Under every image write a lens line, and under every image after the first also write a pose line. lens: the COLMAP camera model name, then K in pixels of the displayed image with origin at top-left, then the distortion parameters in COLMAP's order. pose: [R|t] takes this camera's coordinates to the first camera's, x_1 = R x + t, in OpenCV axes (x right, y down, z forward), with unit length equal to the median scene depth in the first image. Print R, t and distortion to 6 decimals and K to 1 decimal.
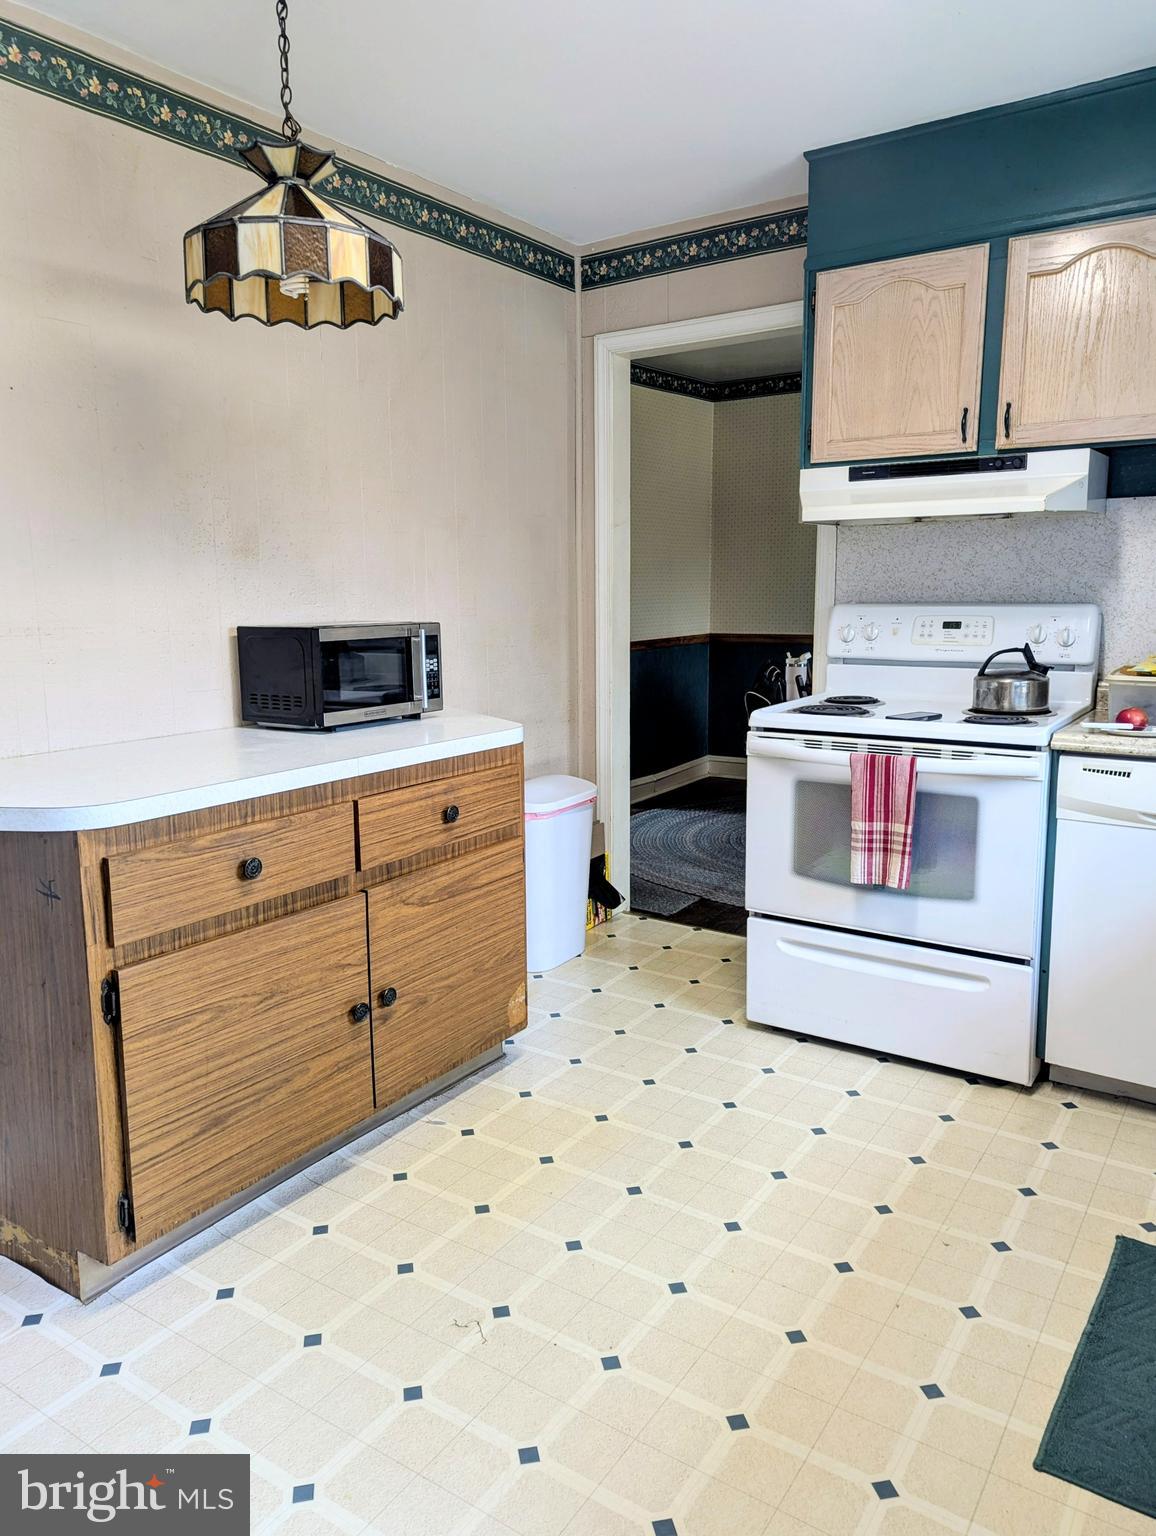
lens RADIAL K [[1082.1, 0, 575.6], [0, 1082.1, 759.3], [0, 0, 1]] dist [0.048934, -0.044476]
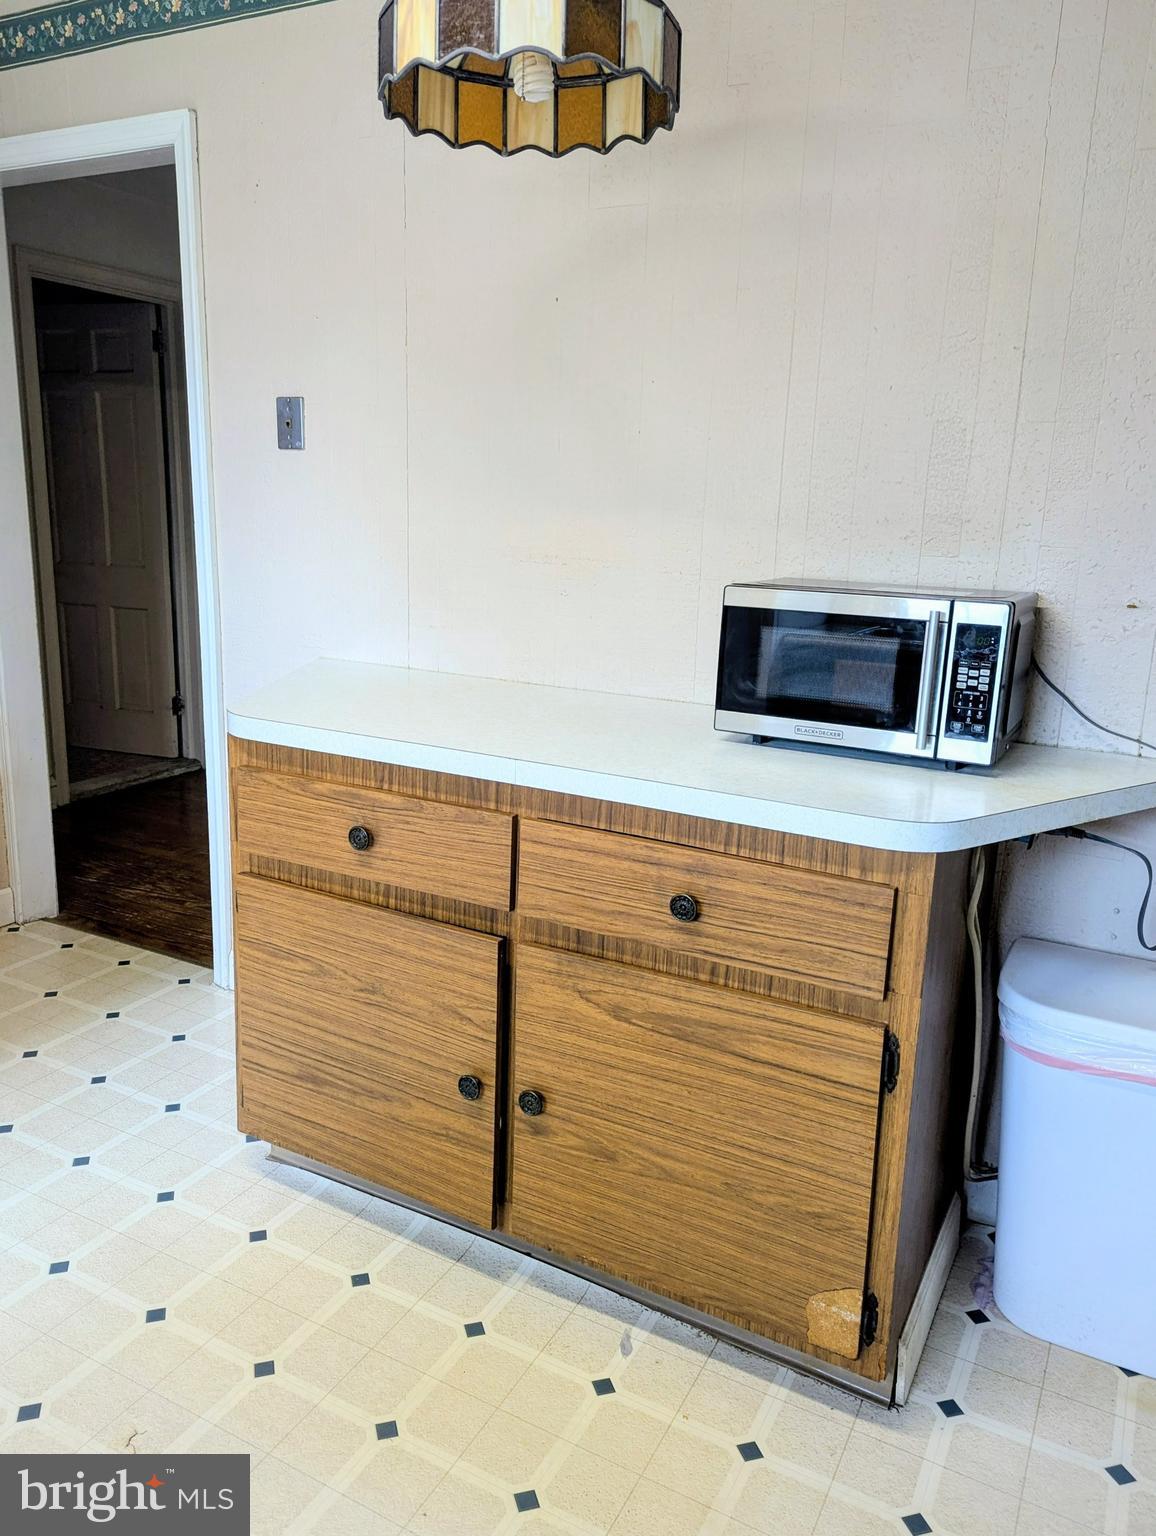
lens RADIAL K [[1082.1, 0, 578.2], [0, 1082.1, 754.3], [0, 0, 1]] dist [0.048934, -0.044476]
pose [[0.106808, 0.220650, -0.969487, 0.492989], [-0.200430, 0.959826, 0.196370, -0.152546], [0.973868, 0.173341, 0.146742, 0.929669]]
